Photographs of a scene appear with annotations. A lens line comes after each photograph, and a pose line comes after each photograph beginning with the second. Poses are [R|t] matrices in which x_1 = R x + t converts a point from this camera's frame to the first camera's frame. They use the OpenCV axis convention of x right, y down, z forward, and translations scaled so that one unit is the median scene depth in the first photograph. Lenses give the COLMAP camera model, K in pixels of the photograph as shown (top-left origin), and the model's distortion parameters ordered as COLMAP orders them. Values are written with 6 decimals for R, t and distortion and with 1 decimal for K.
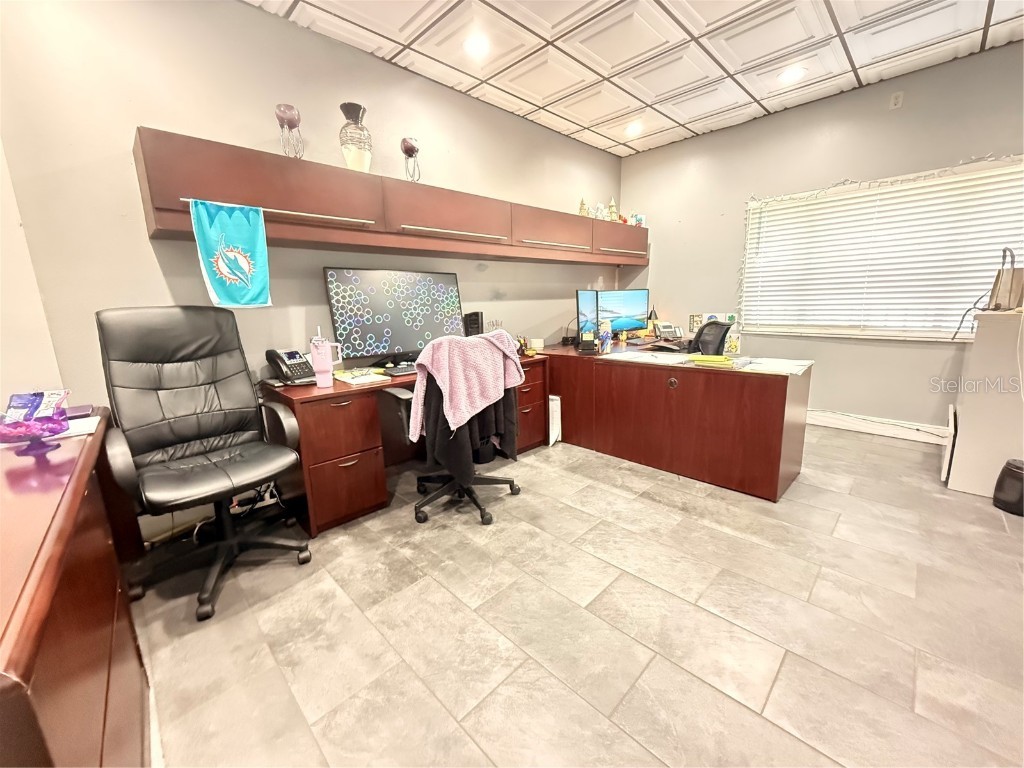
lens RADIAL K [[405.6, 0, 511.3], [0, 405.6, 383.9], [0, 0, 1]] dist [-0.003897, 0.000334]
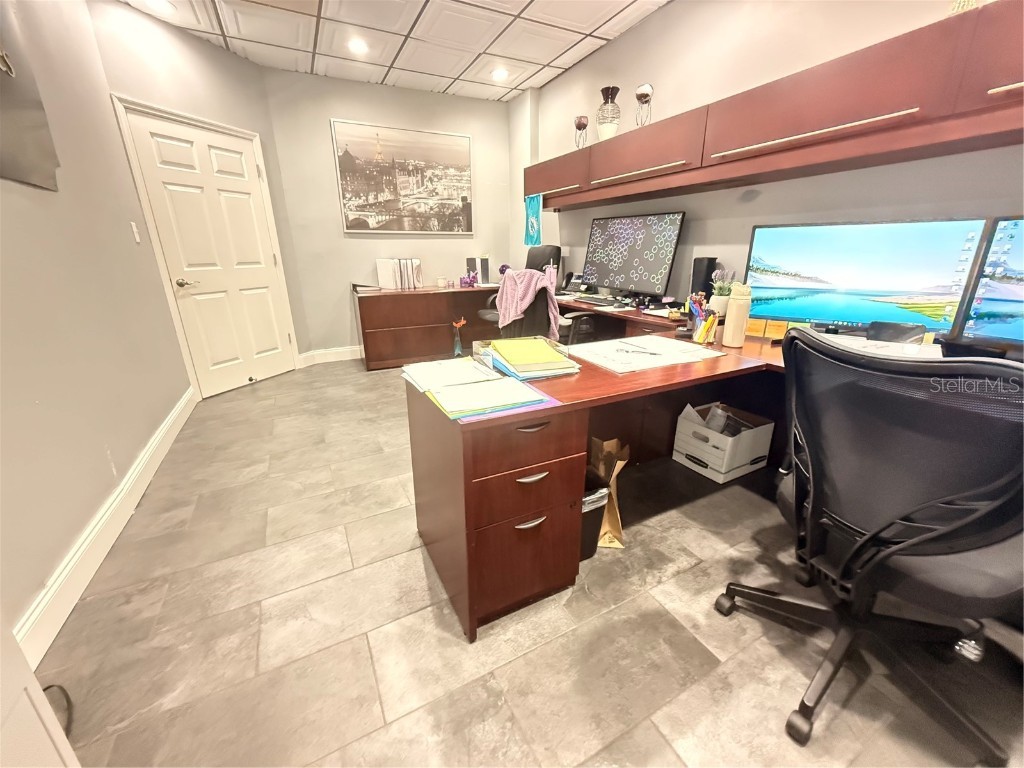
lens RADIAL K [[405.6, 0, 509.1], [0, 405.6, 379.8], [0, 0, 1]] dist [-0.003897, 0.000334]
pose [[-0.289640, 0.319803, -0.902128, 1.489219], [-0.179762, 0.907581, 0.379451, -0.345838], [0.940103, 0.272072, -0.205383, 1.540603]]
